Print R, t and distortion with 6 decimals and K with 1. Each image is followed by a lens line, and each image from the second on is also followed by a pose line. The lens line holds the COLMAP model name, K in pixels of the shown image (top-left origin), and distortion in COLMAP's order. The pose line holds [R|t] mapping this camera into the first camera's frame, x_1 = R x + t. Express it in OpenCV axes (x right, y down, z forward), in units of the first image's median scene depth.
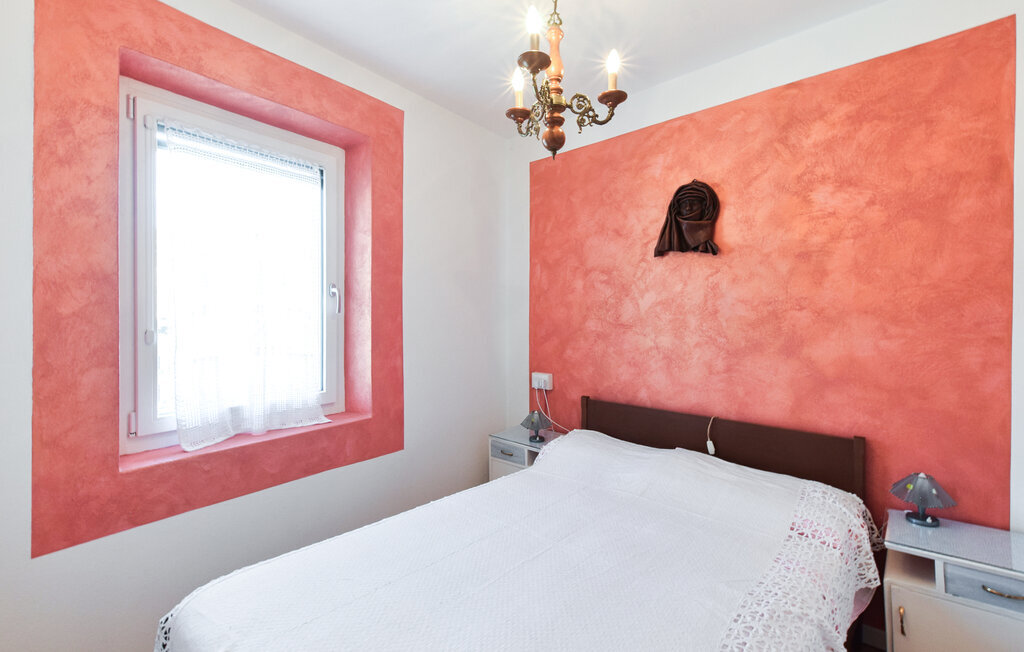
lens RADIAL K [[448.3, 0, 508.7], [0, 448.3, 316.6], [0, 0, 1]] dist [0.000502, -0.000202]
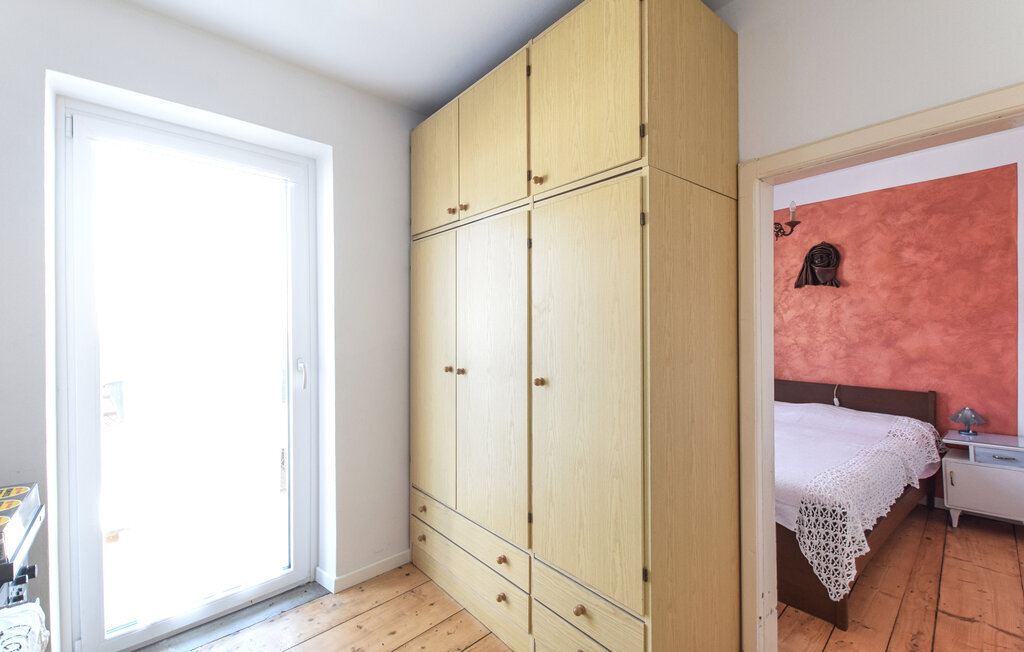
lens RADIAL K [[440.4, 0, 512.0], [0, 440.4, 326.0], [0, 0, 1]] dist [0.023964, -0.014183]
pose [[0.987845, -0.006476, -0.155308, -0.569724], [0.005508, 0.999963, -0.006667, 0.012177], [0.155346, 0.005731, 0.987844, -0.971726]]
